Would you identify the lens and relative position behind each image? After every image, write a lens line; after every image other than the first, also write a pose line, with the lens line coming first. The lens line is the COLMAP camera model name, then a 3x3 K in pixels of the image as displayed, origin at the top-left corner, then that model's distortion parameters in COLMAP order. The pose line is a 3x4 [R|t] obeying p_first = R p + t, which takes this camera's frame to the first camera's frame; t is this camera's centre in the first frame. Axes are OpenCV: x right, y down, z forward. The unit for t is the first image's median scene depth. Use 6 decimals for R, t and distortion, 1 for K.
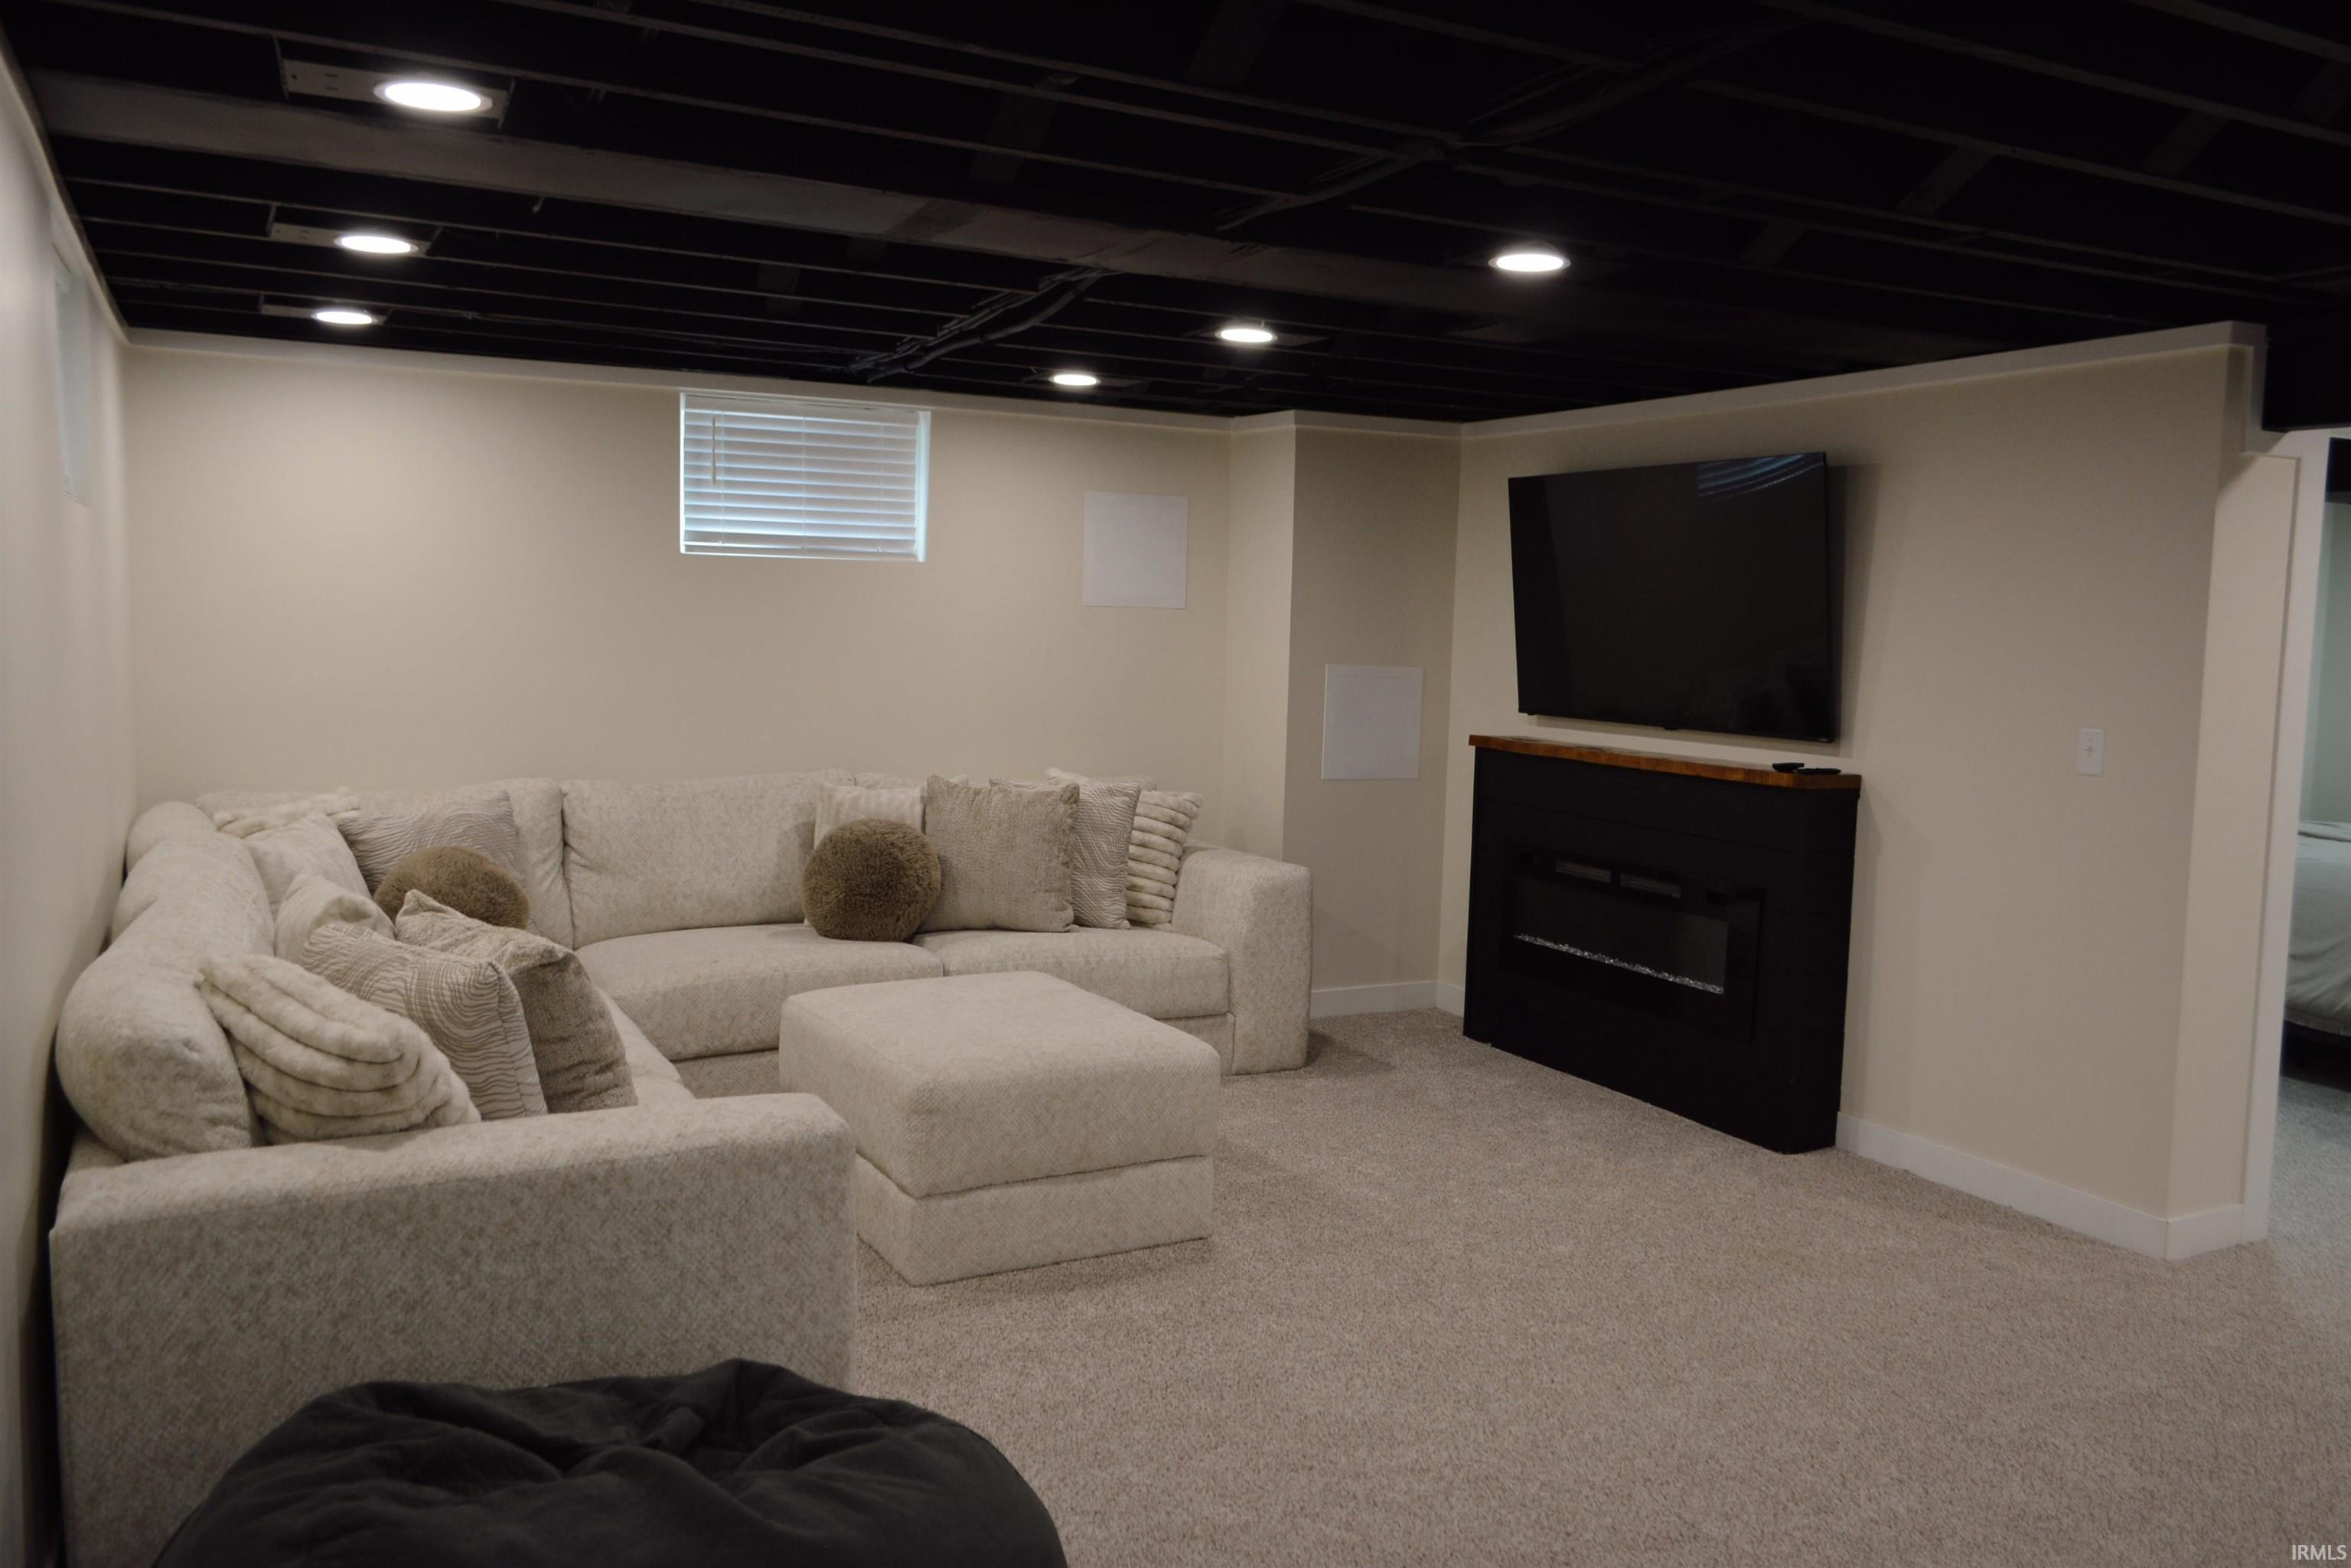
lens RADIAL K [[1838.6, 0, 1195.0], [0, 1838.6, 783.3], [0, 0, 1]] dist [-0.013142, 0.006072]
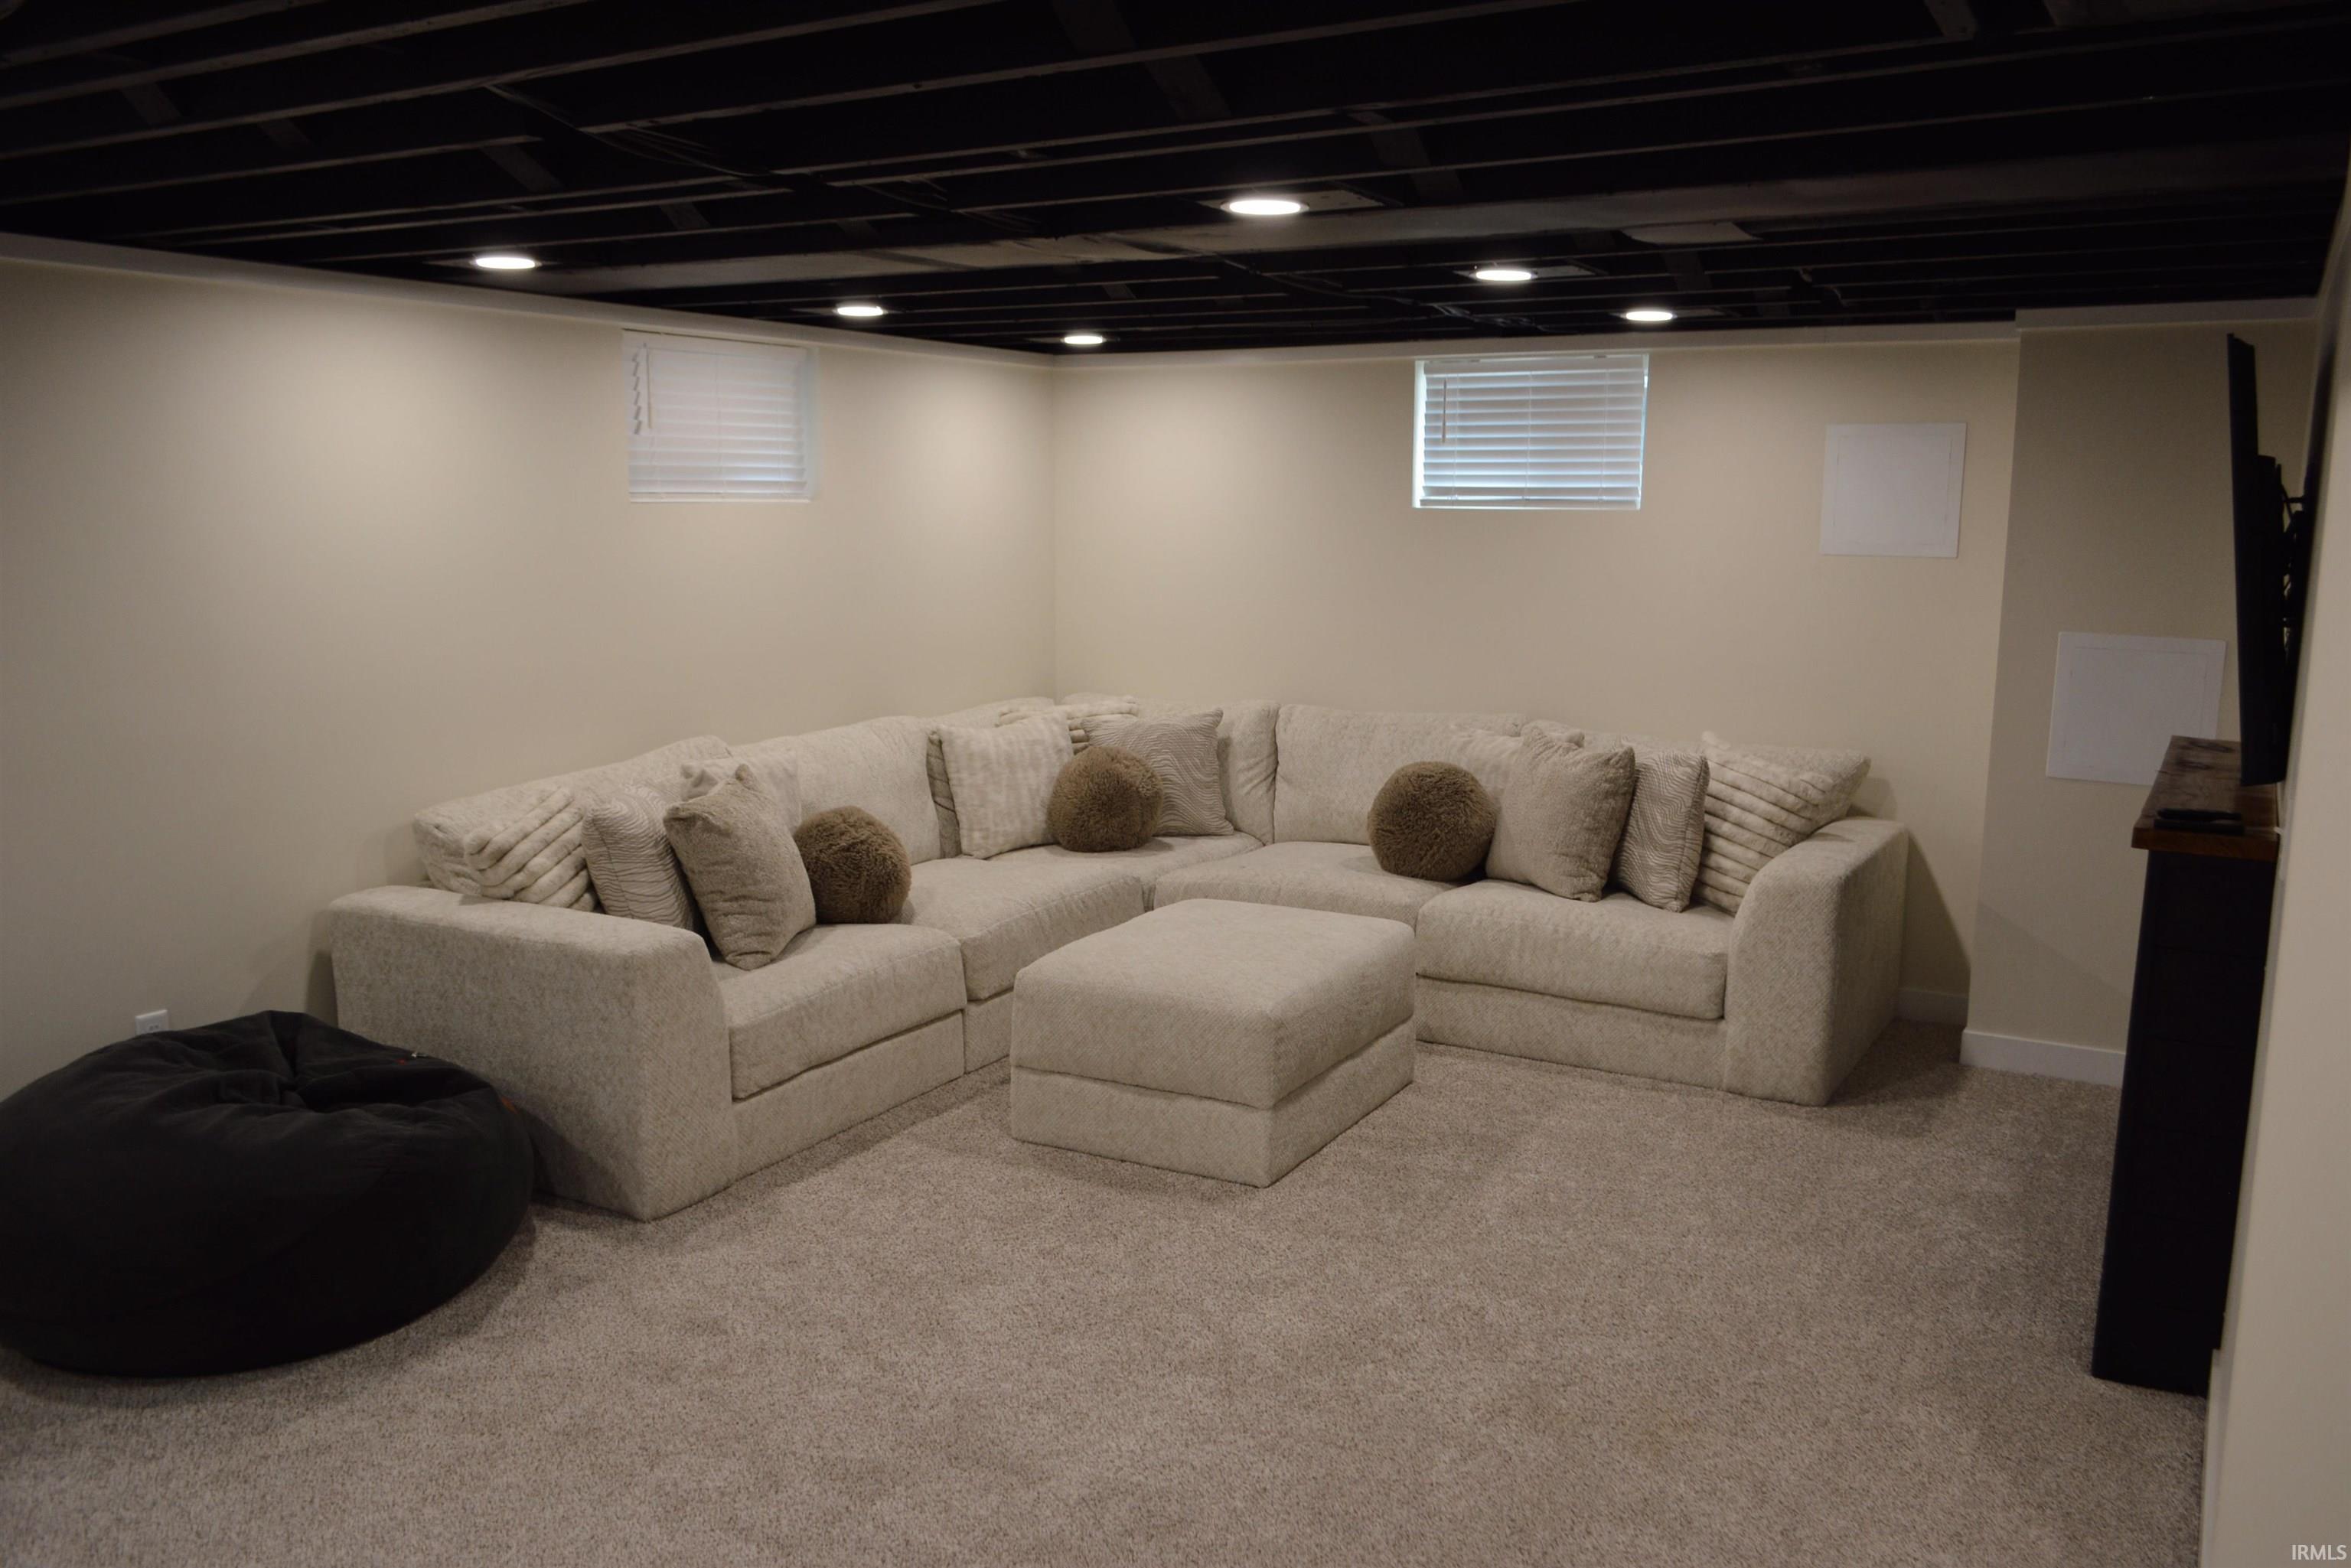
lens RADIAL K [[1838.6, 0, 1193.8], [0, 1838.6, 784.7], [0, 0, 1]] dist [-0.013142, 0.006072]
pose [[0.537522, 0.110636, -0.835960, 0.607305], [-0.069740, 0.993792, 0.086682, -0.047428], [0.840361, 0.011707, 0.541901, 0.299925]]
